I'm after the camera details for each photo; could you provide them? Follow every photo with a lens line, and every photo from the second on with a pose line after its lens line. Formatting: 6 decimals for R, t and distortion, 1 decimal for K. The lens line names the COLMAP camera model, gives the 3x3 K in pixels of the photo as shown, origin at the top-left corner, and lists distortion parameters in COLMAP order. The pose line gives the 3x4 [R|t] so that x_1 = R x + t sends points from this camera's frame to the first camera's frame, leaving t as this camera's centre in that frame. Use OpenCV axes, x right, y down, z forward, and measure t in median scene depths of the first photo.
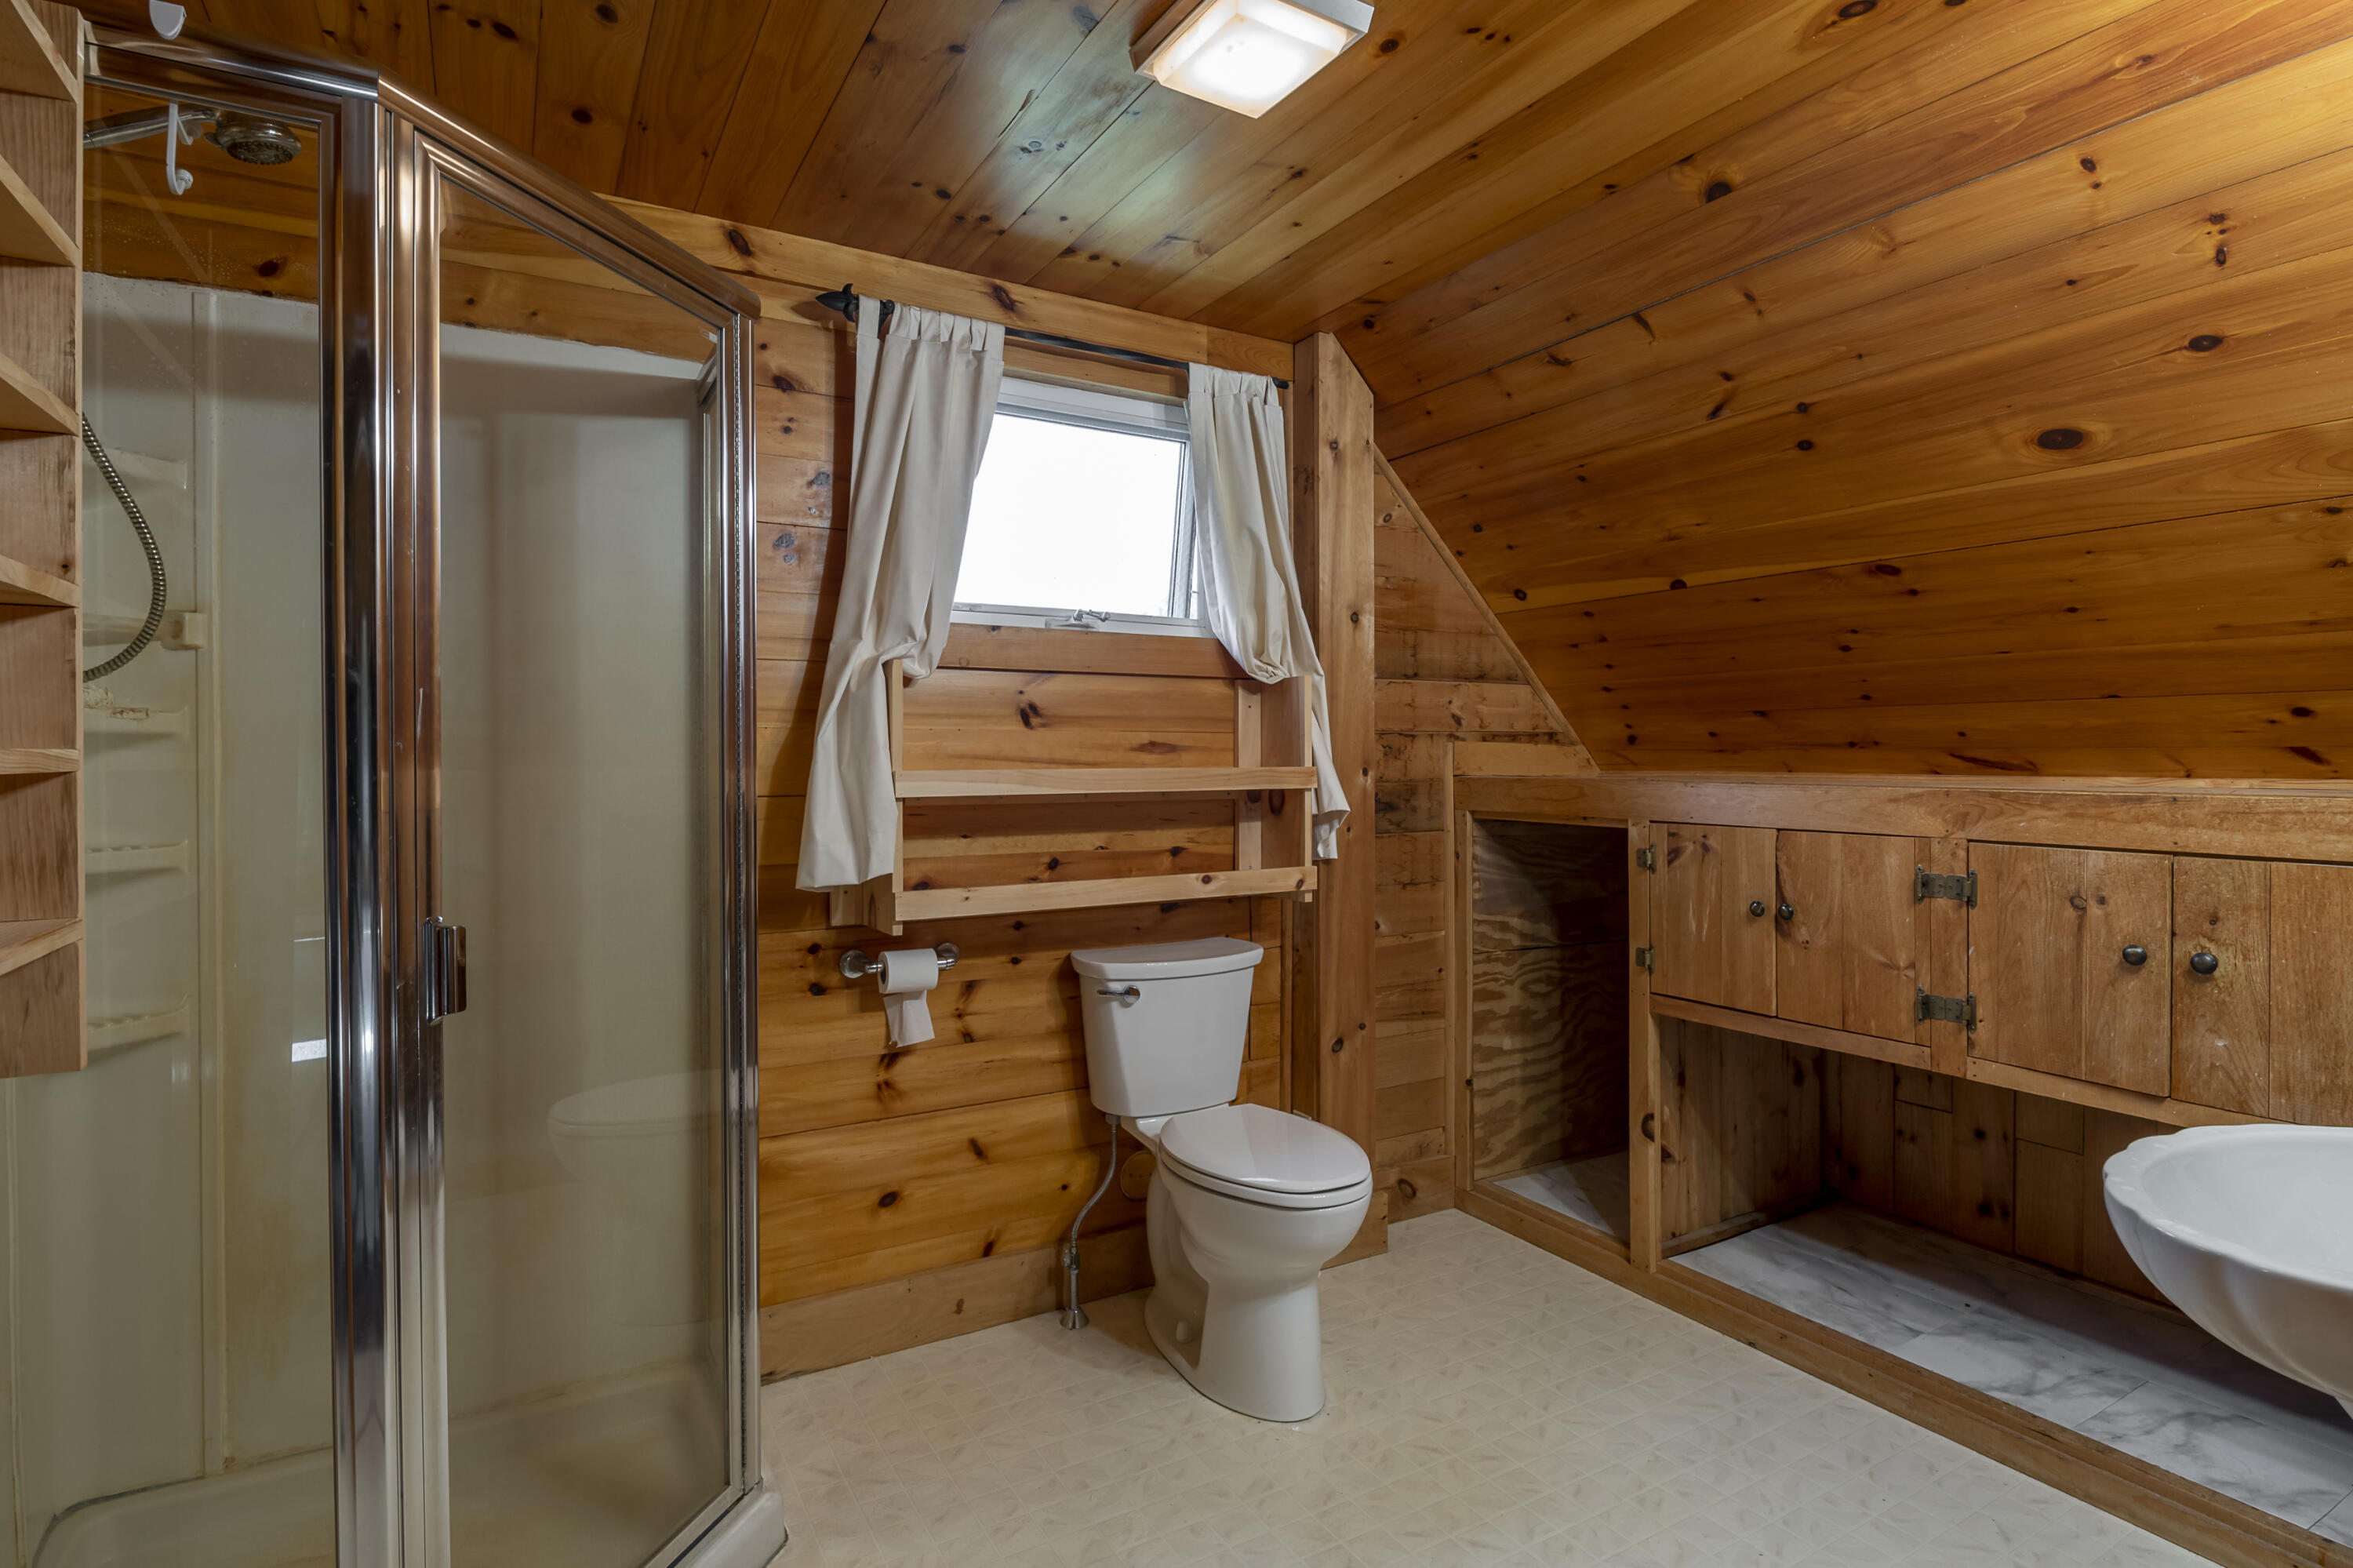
lens RADIAL K [[1194.5, 0, 1175.9], [0, 1194.5, 766.1], [0, 0, 1]] dist [-0.002331, -0.000431]
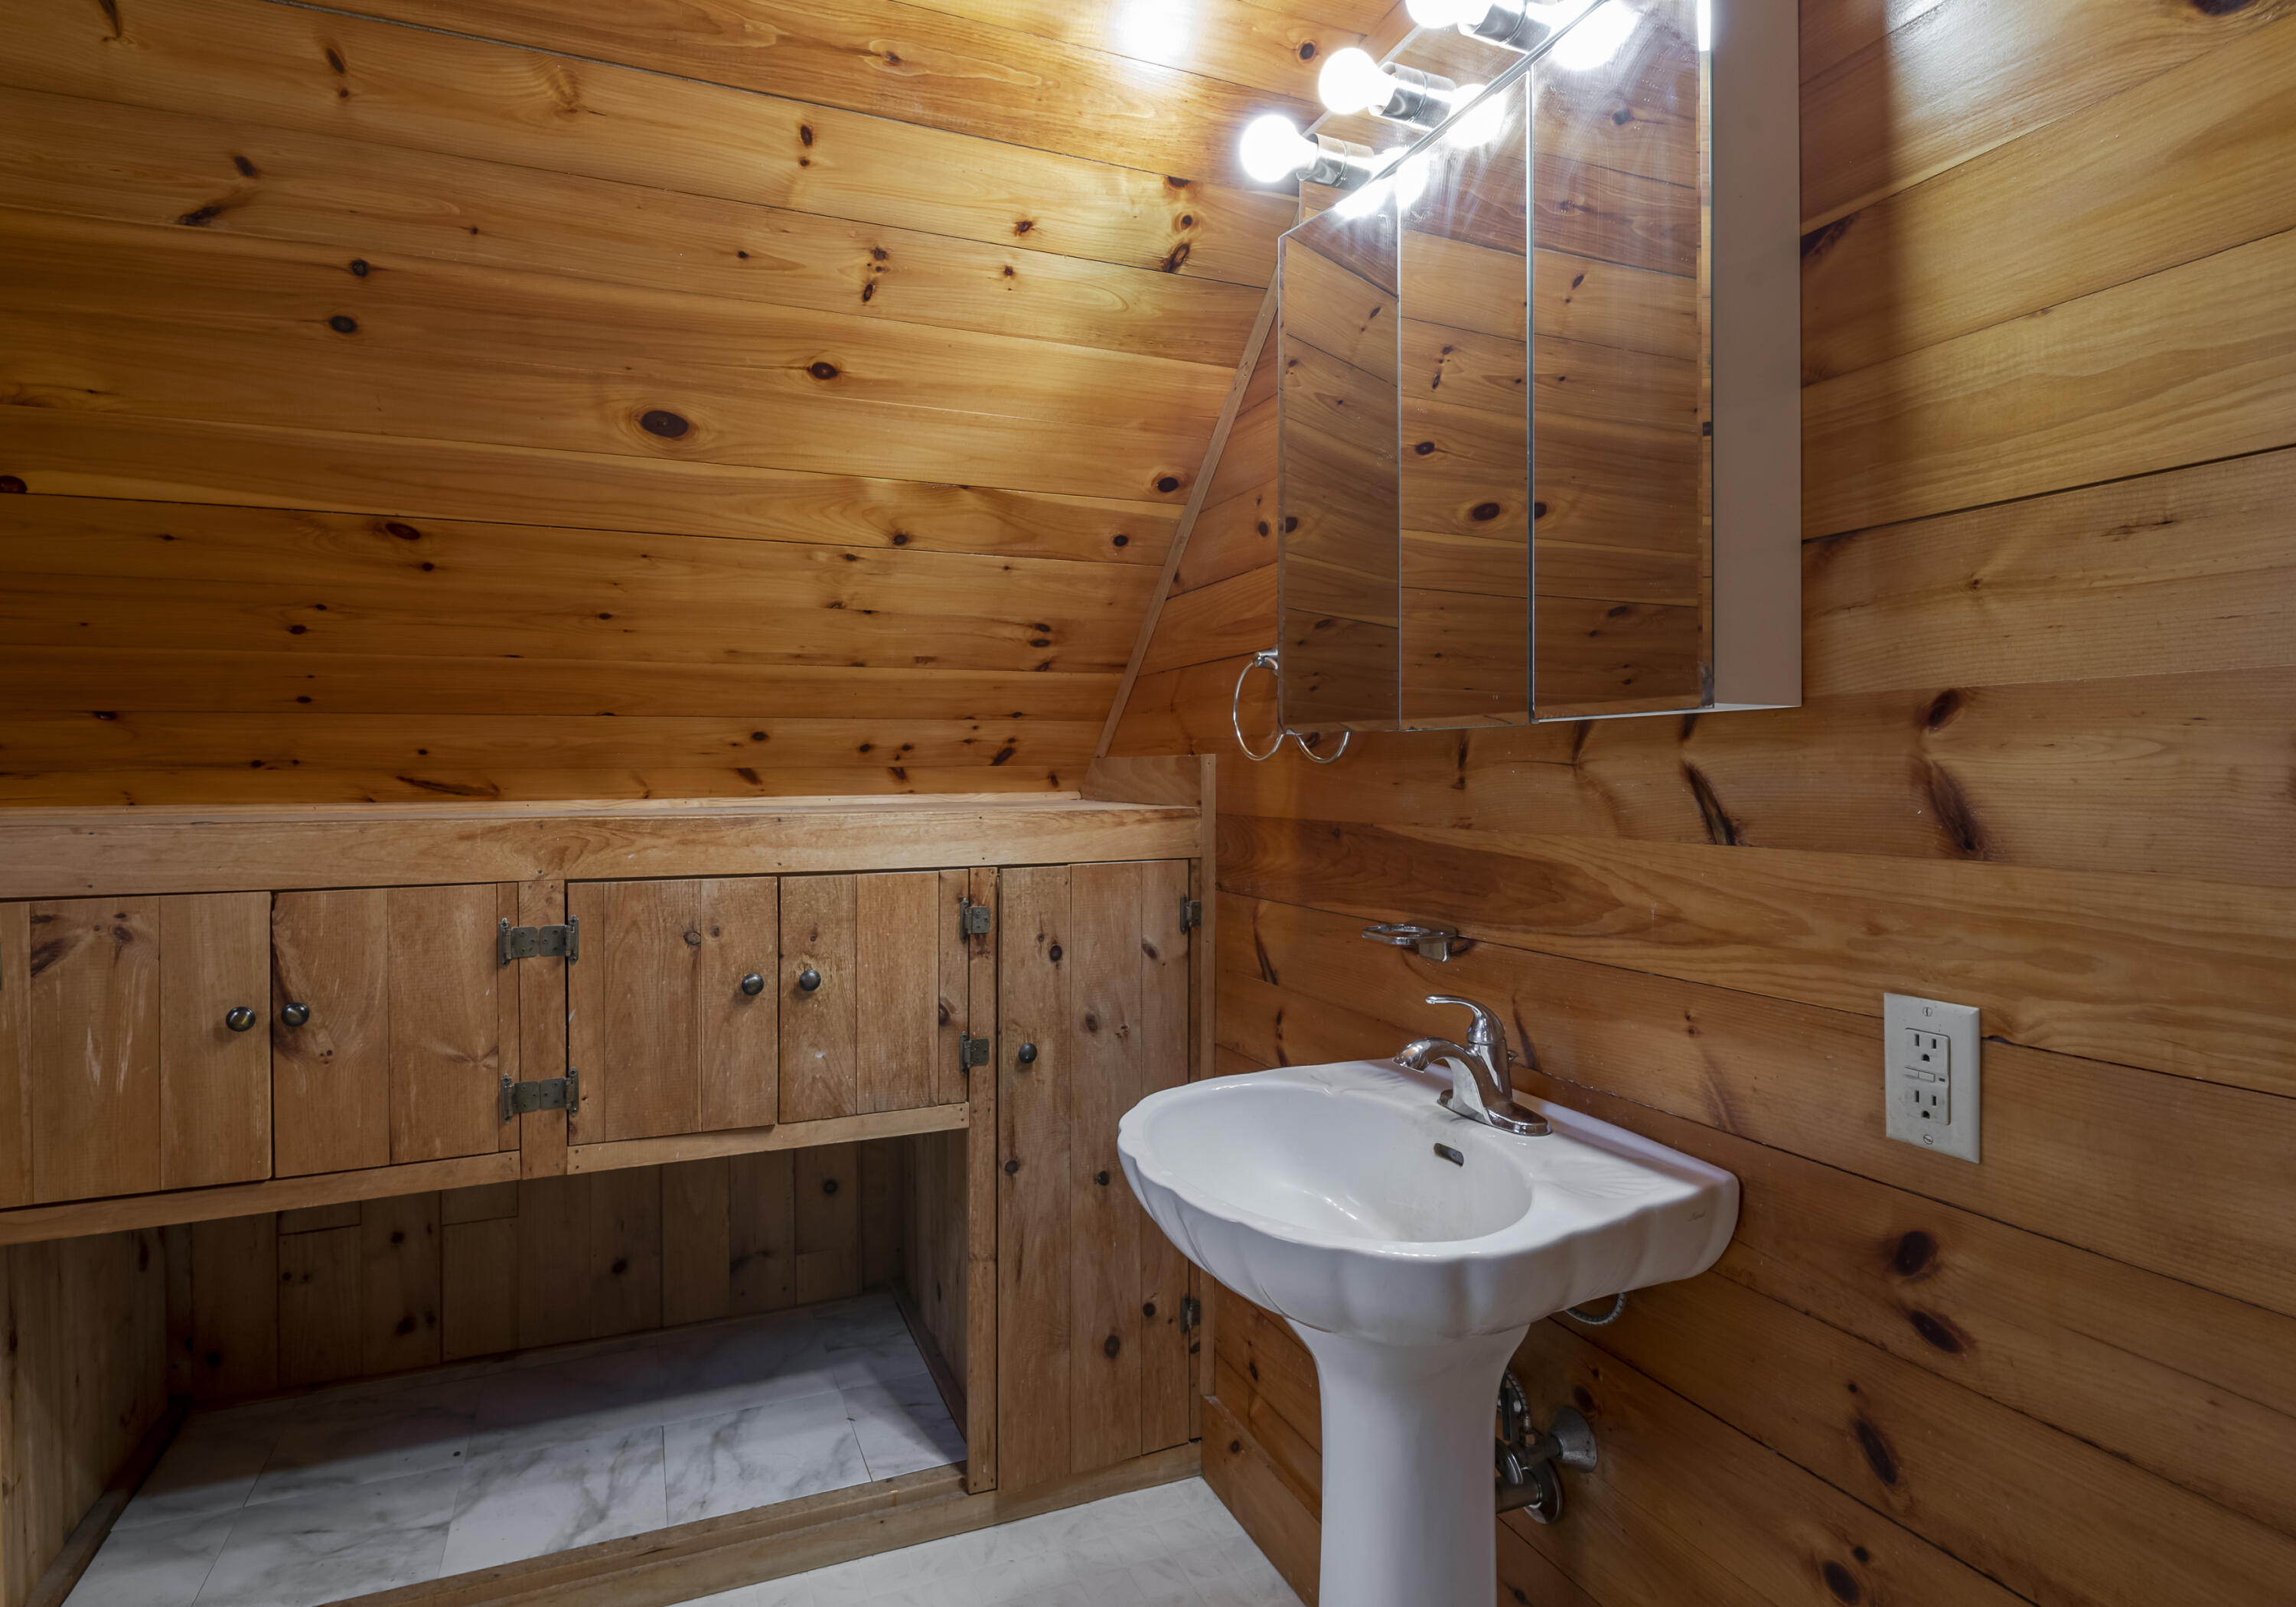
lens RADIAL K [[1173.6, 0, 1105.8], [0, 1173.6, 763.1], [0, 0, 1]] dist [0.000942, -0.004552]
pose [[0.150314, 0.008118, 0.988605, -0.073092], [0.015849, 0.999818, -0.010620, -0.003924], [-0.988511, 0.017265, 0.150158, 0.498878]]
